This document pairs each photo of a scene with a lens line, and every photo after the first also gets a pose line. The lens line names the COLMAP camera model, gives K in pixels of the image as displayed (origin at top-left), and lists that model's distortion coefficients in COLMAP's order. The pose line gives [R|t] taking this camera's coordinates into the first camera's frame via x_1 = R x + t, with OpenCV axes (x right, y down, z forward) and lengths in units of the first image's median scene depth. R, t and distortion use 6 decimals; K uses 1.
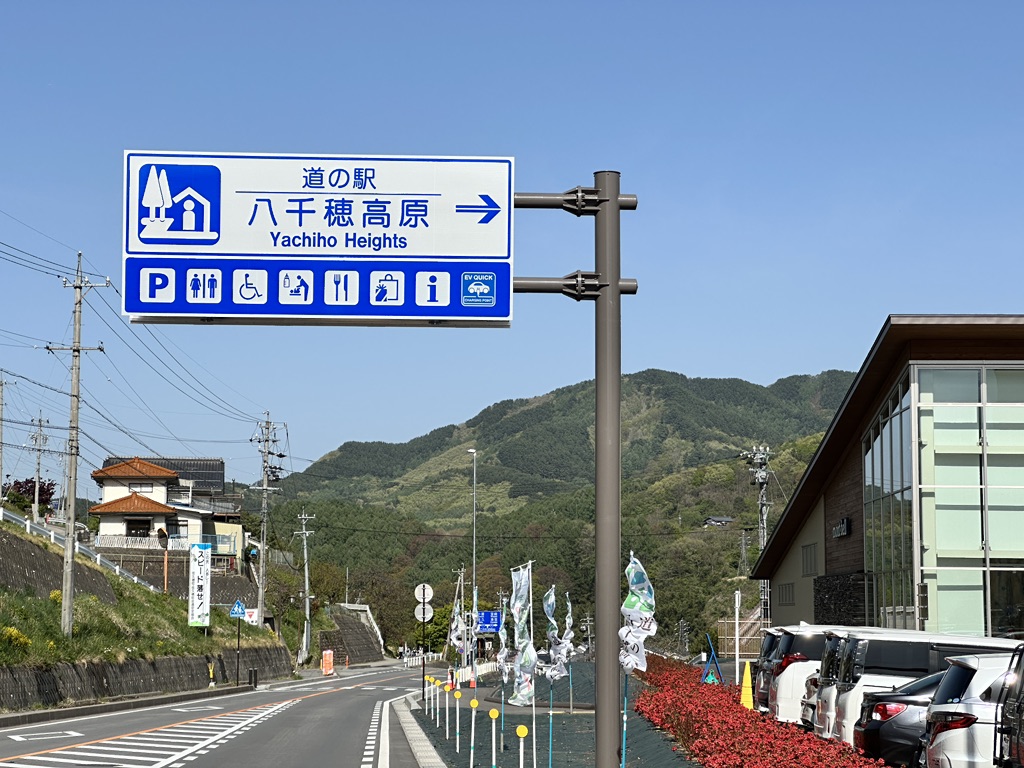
lens RADIAL K [[2307.7, 0, 538.2], [0, 2307.7, 388.2], [0, 0, 1]] dist [-0.205229, 6.793742]
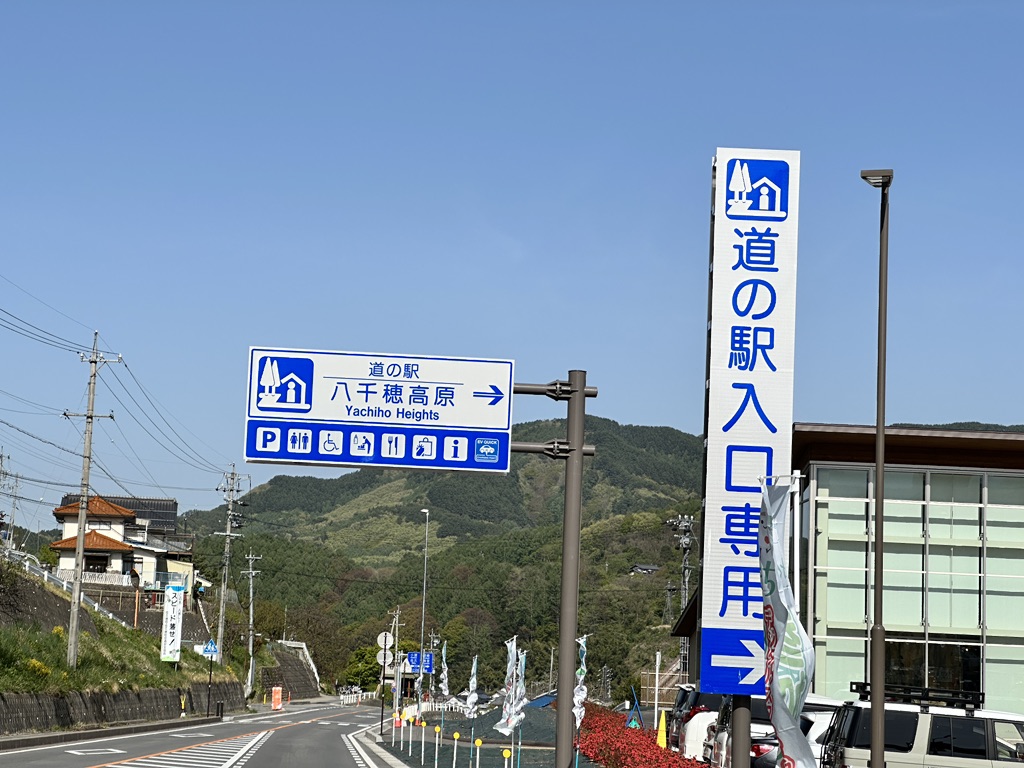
lens RADIAL K [[2307.7, 0, 538.2], [0, 2307.7, 388.2], [0, 0, 1]] dist [-0.205229, 6.793742]
pose [[0.998811, 0.039275, 0.028866, -0.012637], [-0.038749, 0.999076, -0.018571, -0.019203], [-0.029568, 0.017431, 0.999411, -0.158788]]
